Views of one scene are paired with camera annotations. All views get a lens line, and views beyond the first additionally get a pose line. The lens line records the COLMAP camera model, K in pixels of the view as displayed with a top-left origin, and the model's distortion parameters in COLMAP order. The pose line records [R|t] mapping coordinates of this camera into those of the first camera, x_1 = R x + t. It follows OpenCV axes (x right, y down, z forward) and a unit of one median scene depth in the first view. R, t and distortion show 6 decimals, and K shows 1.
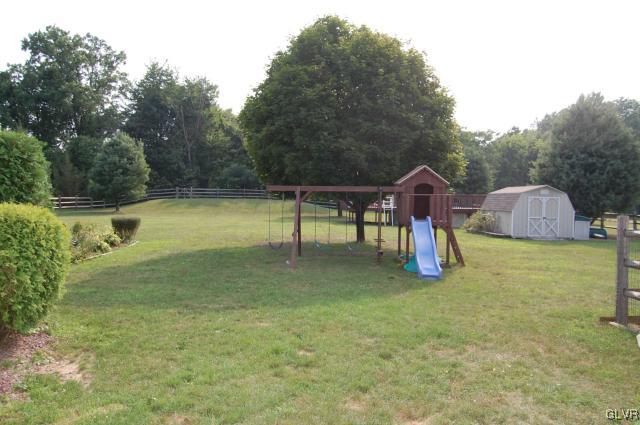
lens RADIAL K [[498.2, 0, 323.7], [0, 498.2, 208.4], [0, 0, 1]] dist [-0.064401, 0.001786]
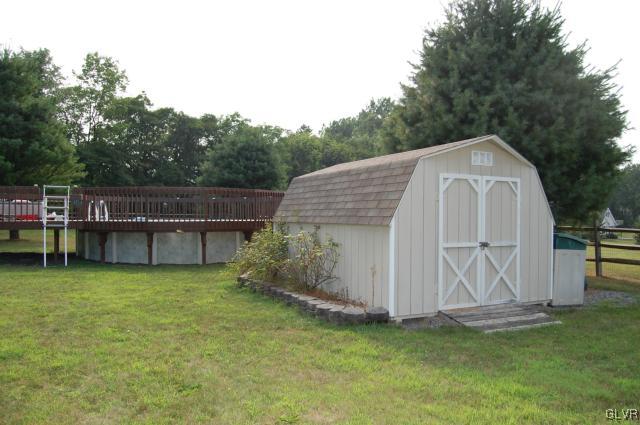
lens RADIAL K [[498.2, 0, 323.7], [0, 498.2, 208.4], [0, 0, 1]] dist [-0.064401, 0.001786]
pose [[0.912934, -0.004577, 0.408081, 0.216896], [0.016591, 0.999527, -0.025907, 0.003104], [-0.407770, 0.030422, 0.912578, 0.702275]]
